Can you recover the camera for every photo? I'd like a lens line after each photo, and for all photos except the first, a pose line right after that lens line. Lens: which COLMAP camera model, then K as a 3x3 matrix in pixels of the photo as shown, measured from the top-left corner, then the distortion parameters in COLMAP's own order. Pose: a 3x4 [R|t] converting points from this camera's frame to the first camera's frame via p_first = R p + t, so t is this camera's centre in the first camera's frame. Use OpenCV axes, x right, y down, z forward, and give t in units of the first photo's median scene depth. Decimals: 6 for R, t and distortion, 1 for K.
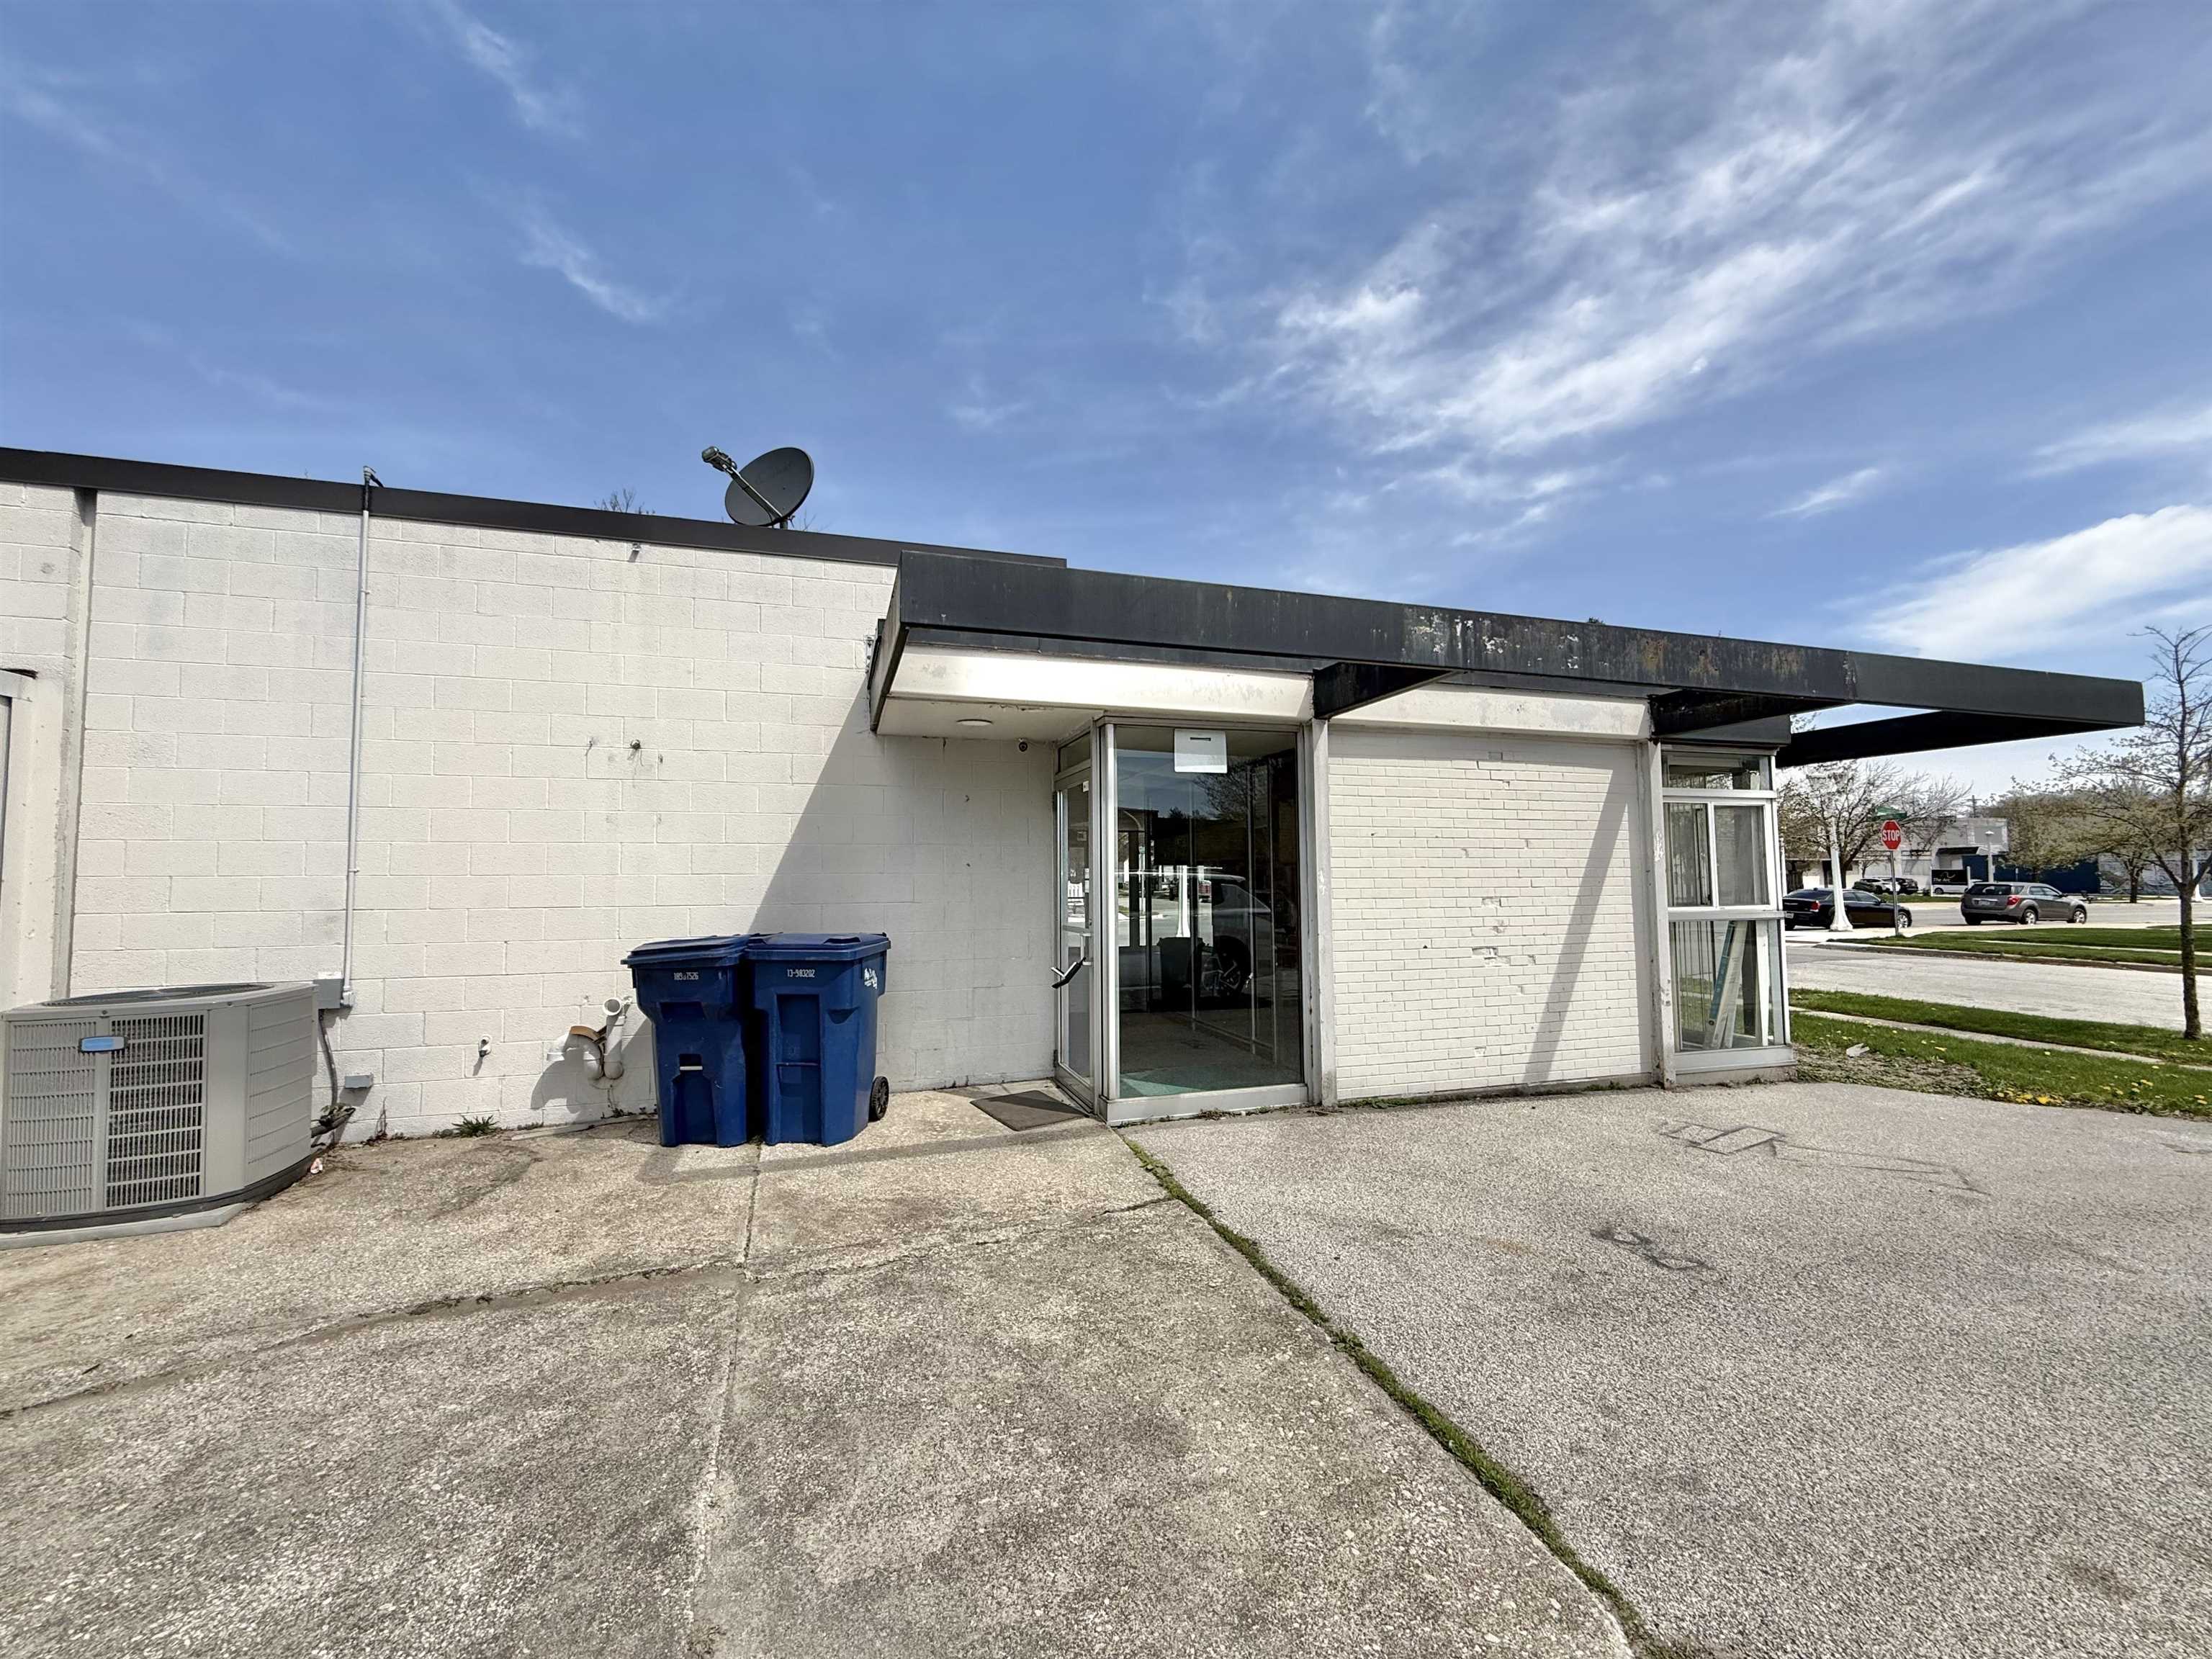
lens RADIAL K [[882.2, 0, 1106.4], [0, 882.2, 830.0], [0, 0, 1]] dist [0.000335, -0.000295]
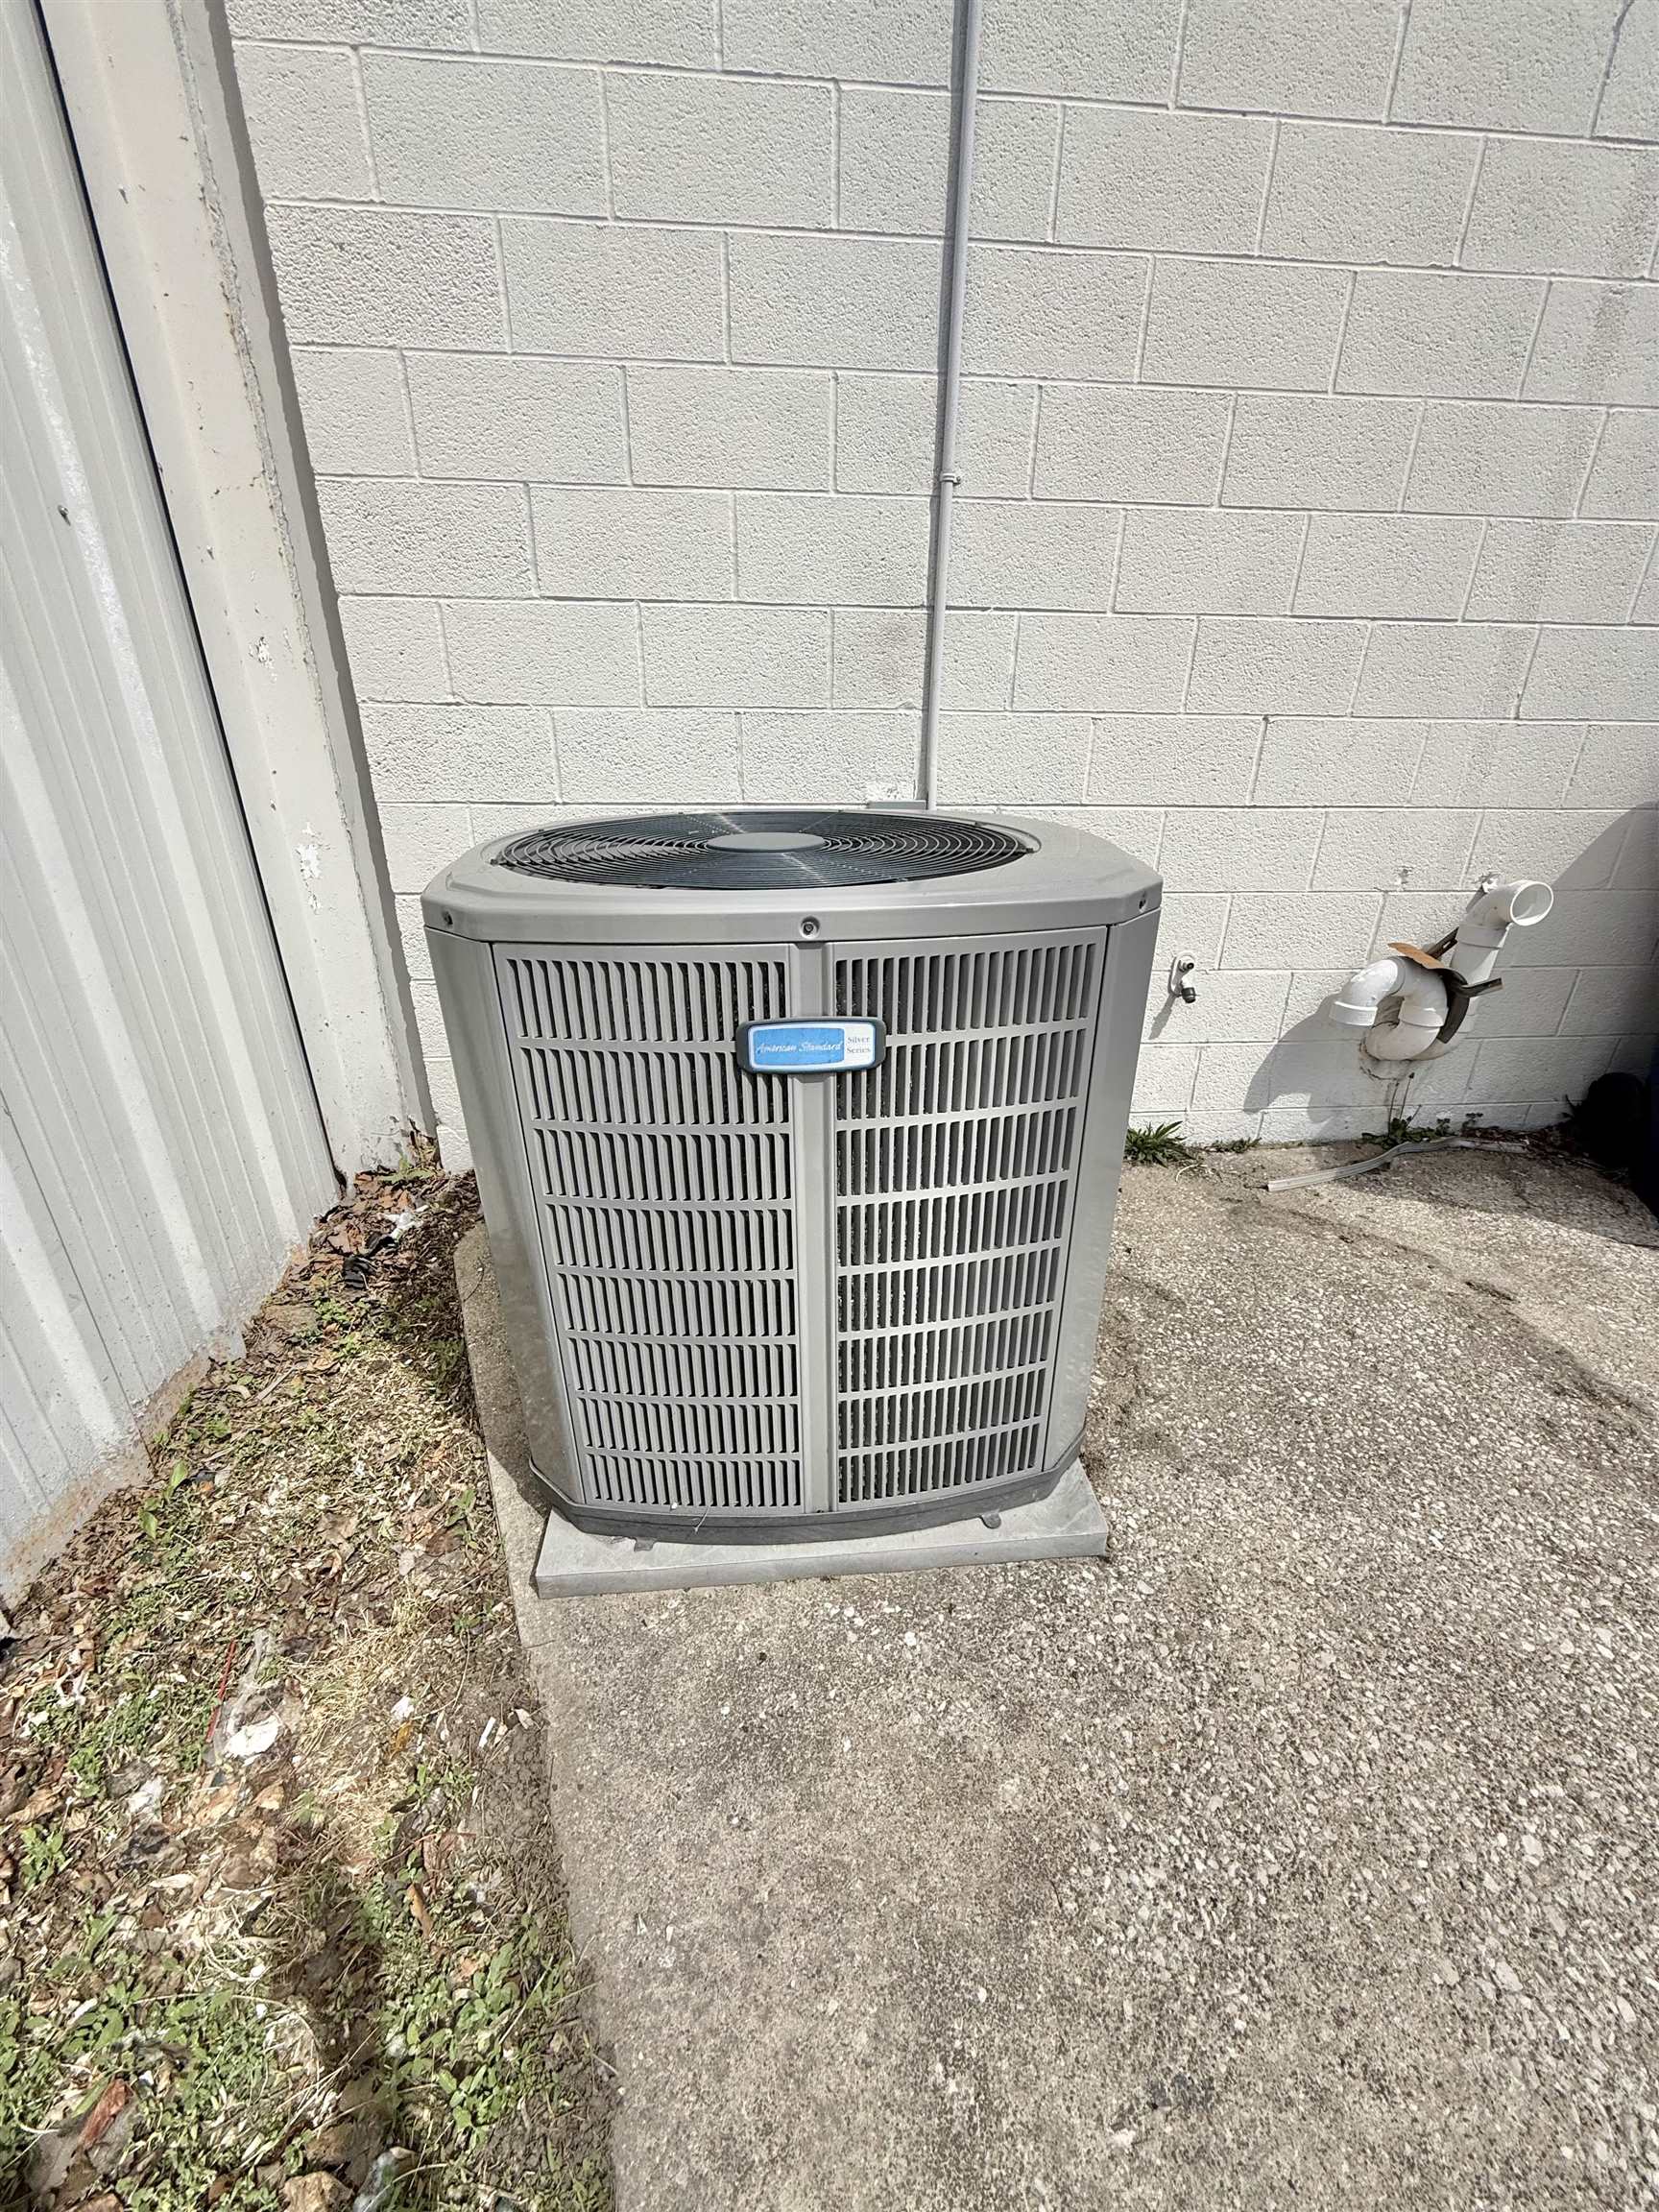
lens RADIAL K [[882.2, 0, 838.8], [0, 882.2, 1105.2], [0, 0, 1]] dist [0.000335, -0.000295]
pose [[0.978709, 0.100003, -0.179244, -0.816191], [-0.006103, 0.887072, 0.461590, 0.105969], [0.205163, -0.450668, 0.868796, 0.584205]]
